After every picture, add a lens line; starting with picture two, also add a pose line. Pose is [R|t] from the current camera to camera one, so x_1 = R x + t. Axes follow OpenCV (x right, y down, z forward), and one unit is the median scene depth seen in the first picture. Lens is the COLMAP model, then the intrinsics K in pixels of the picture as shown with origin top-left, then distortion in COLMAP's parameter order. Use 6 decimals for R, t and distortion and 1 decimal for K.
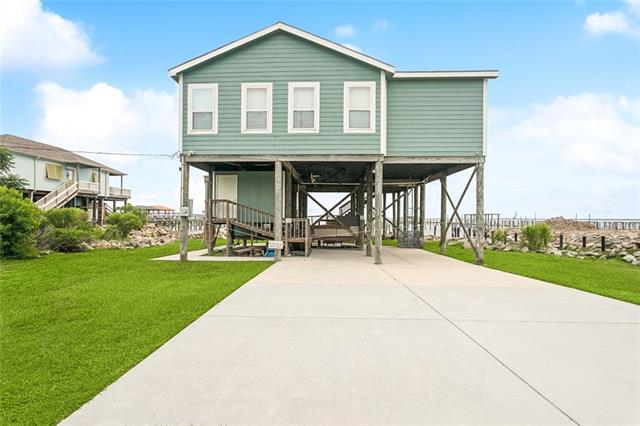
lens RADIAL K [[334.5, 0, 319.6], [0, 334.5, 217.0], [0, 0, 1]] dist [-0.019476, -0.000304]
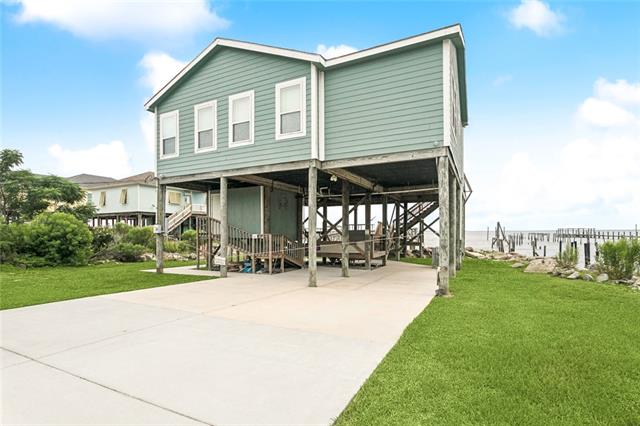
lens RADIAL K [[334.5, 0, 316.7], [0, 334.5, 231.6], [0, 0, 1]] dist [-0.019476, -0.000304]
pose [[0.899854, -0.011029, -0.436052, 0.564897], [0.011263, 0.999934, -0.002049, 0.001368], [0.436046, -0.003067, 0.899919, 0.224505]]
